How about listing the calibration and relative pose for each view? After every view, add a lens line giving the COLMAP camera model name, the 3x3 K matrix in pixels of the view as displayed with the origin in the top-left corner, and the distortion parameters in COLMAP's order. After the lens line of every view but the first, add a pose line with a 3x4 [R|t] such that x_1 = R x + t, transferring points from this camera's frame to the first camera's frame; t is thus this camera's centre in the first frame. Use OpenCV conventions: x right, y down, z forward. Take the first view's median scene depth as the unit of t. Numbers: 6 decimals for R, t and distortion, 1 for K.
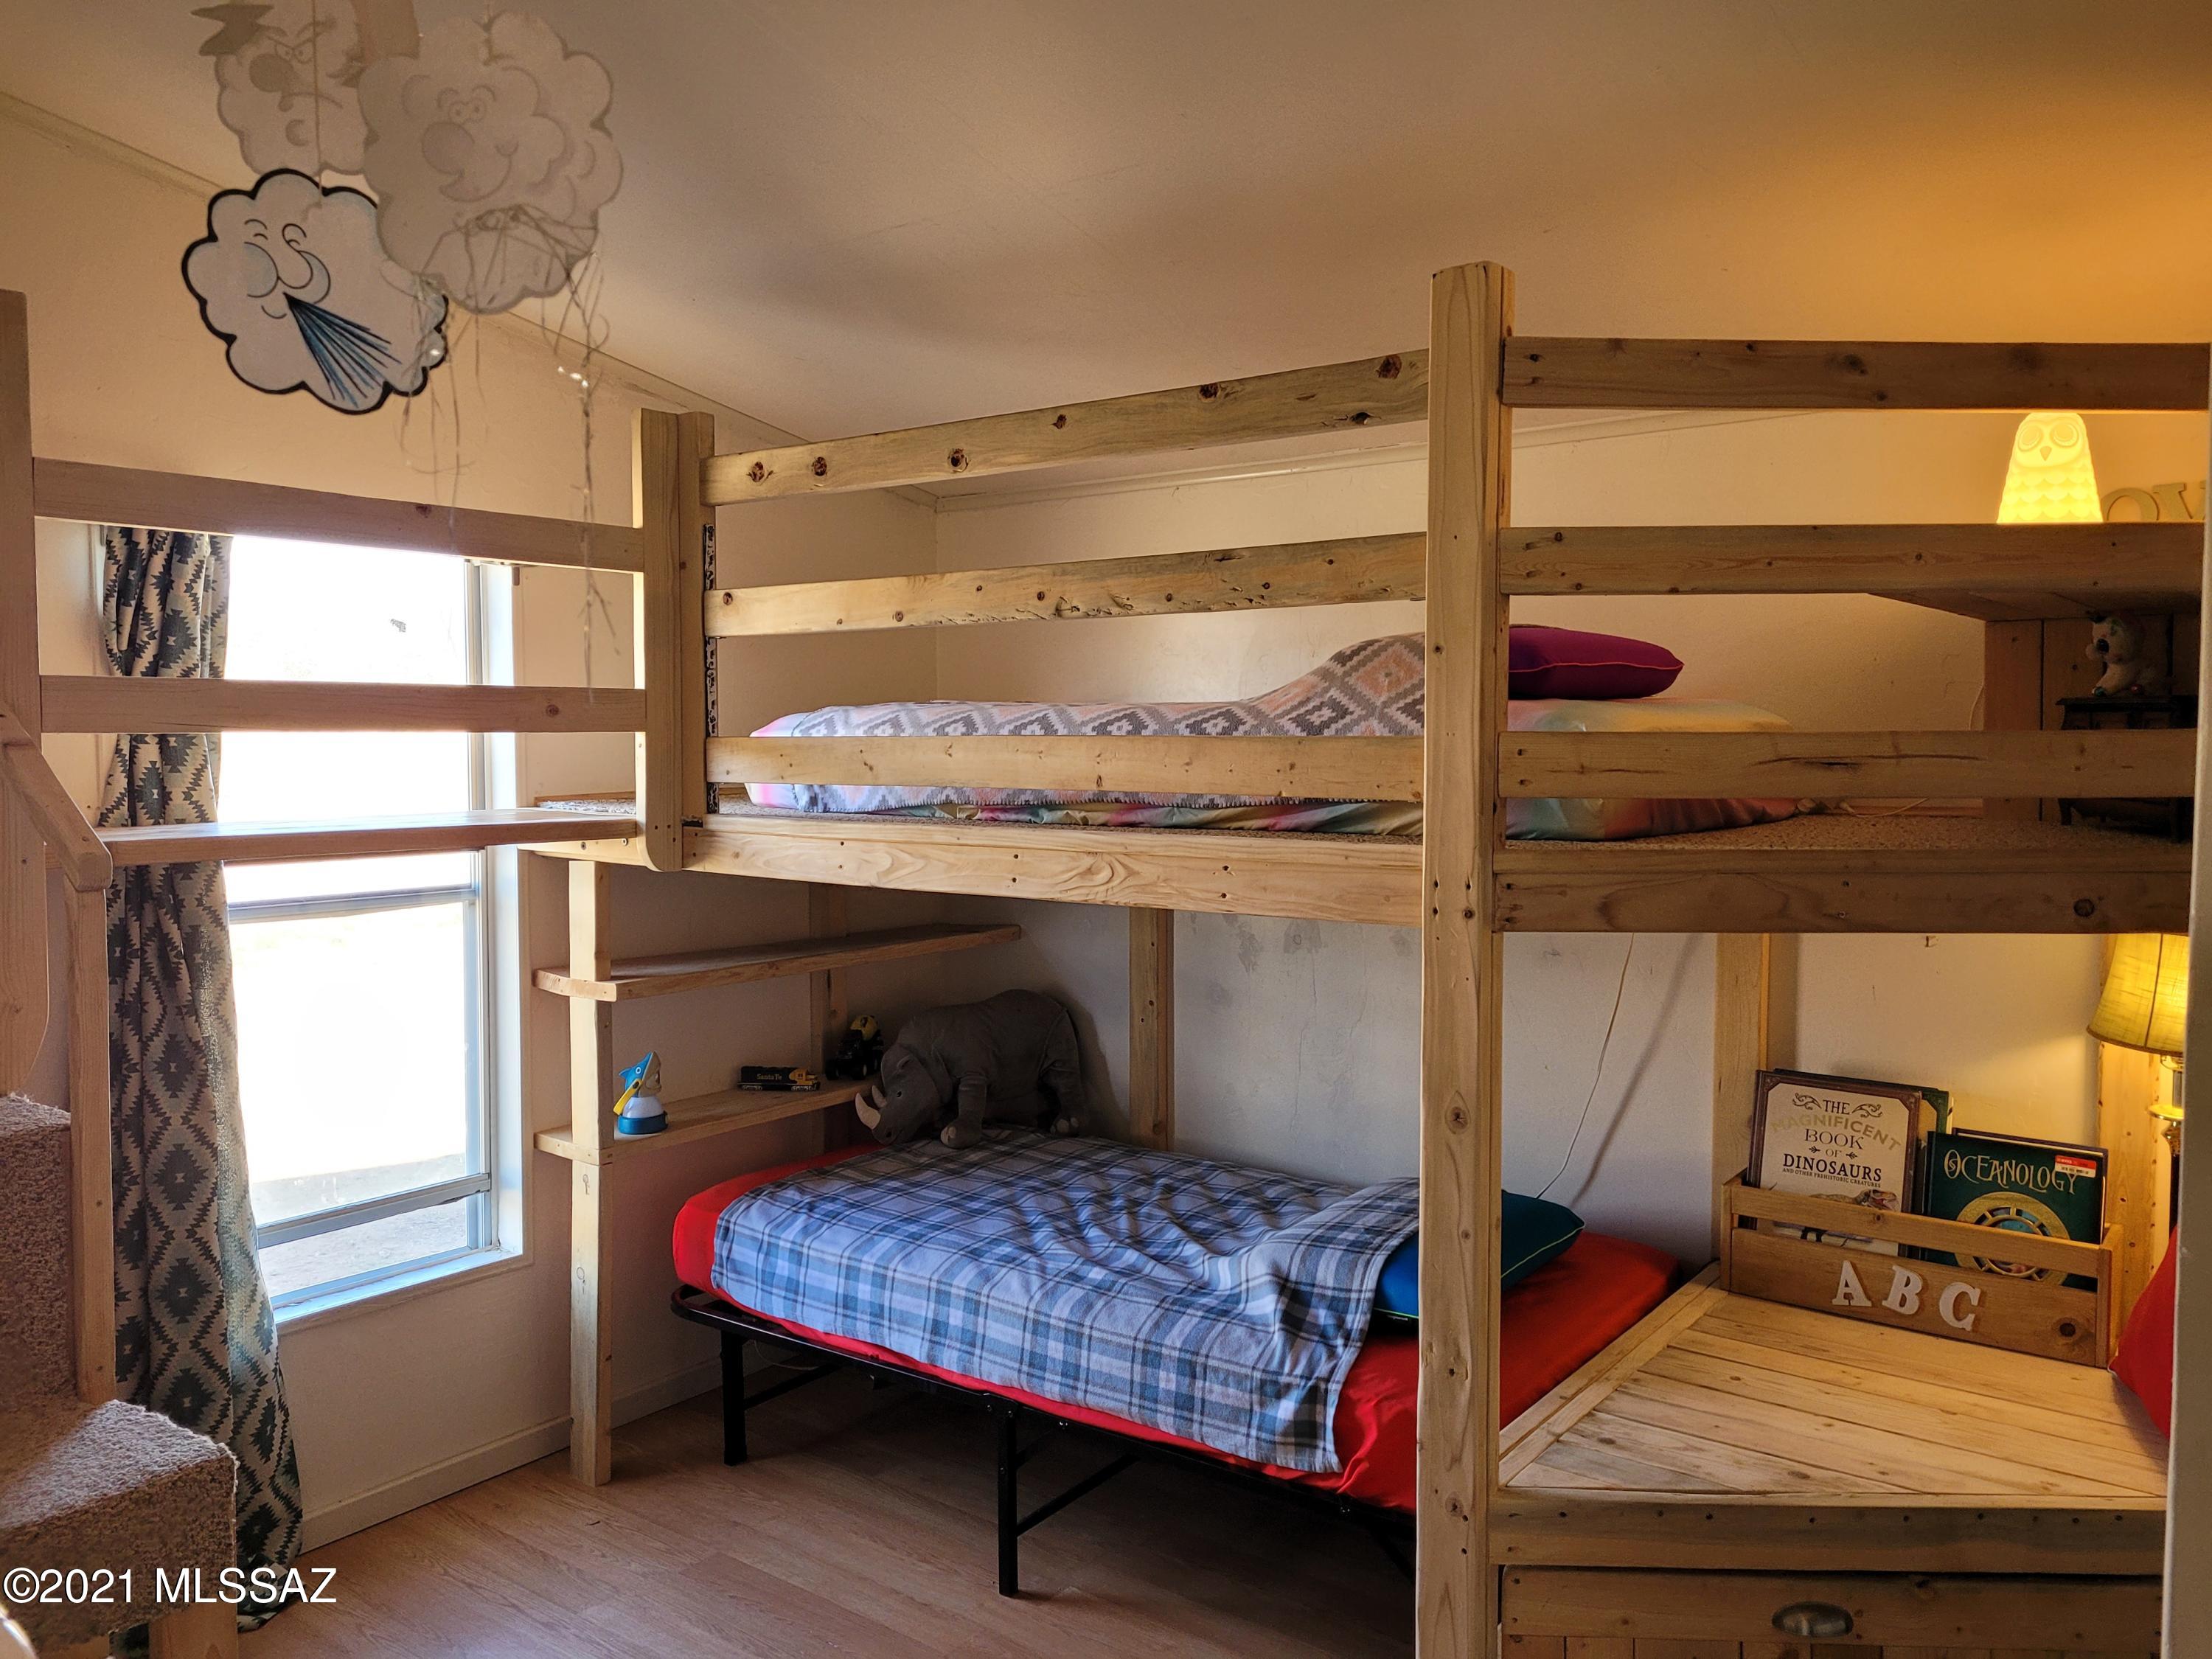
lens RADIAL K [[1655.5, 0, 1126.1], [0, 1655.5, 806.8], [0, 0, 1]] dist [0.067005, -0.055748]
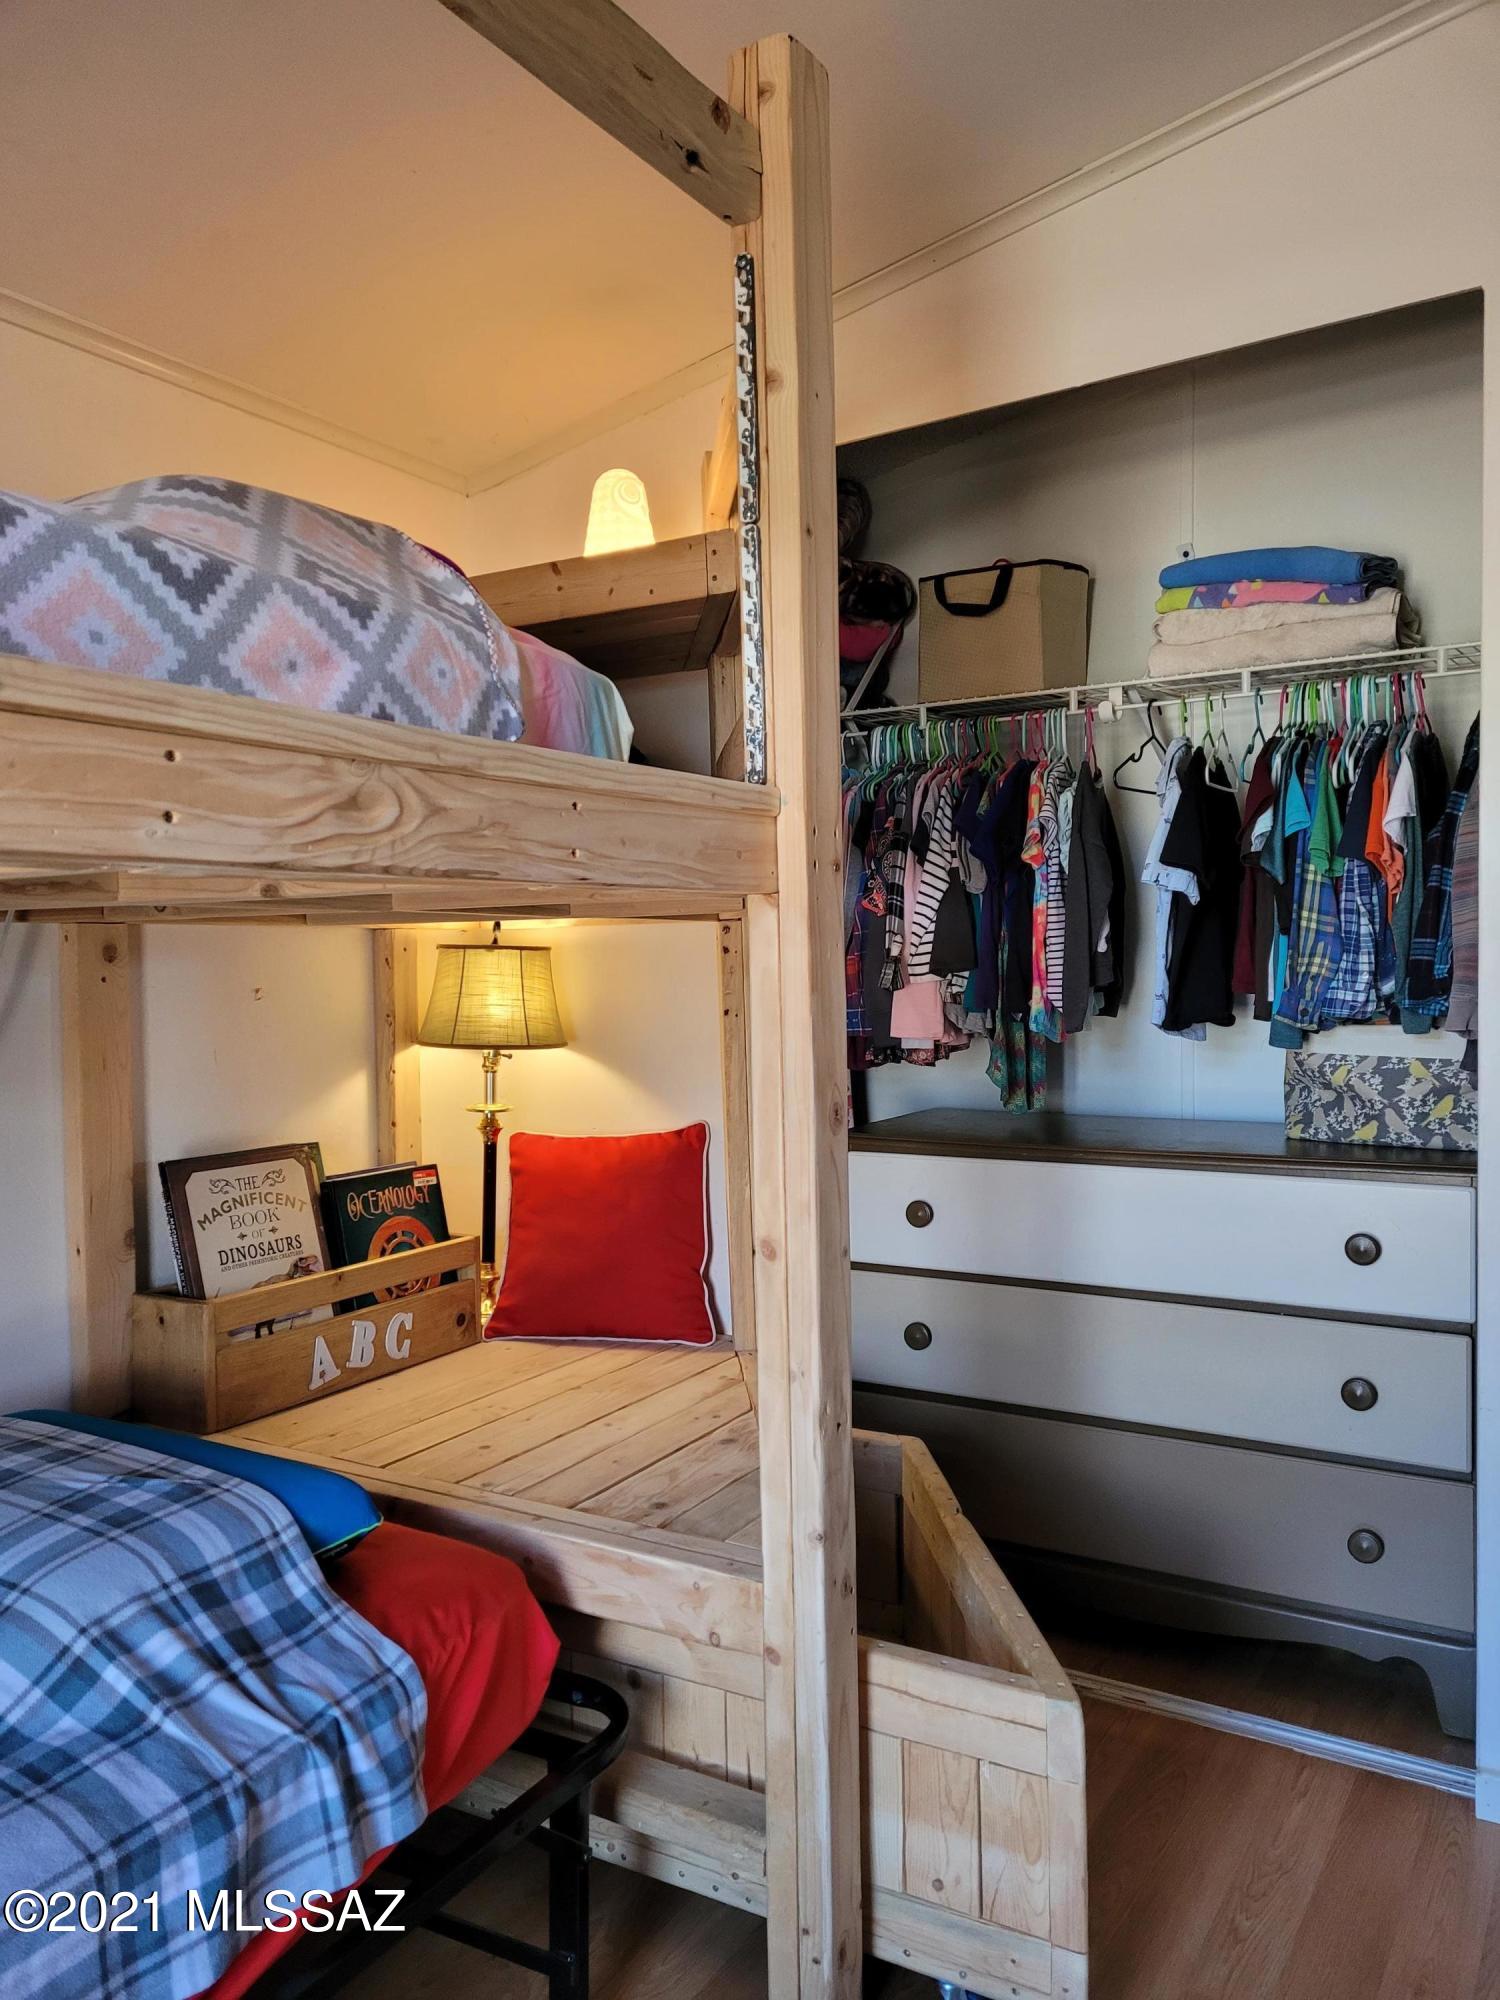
lens RADIAL K [[1496.9, 0, 729.3], [0, 1496.9, 1028.6], [0, 0, 1]] dist [0.067005, -0.055748]
pose [[-0.099990, -0.040369, 0.994169, -0.415222], [0.065322, 0.996755, 0.047043, 0.082071], [-0.992842, 0.069645, -0.097028, 0.873085]]
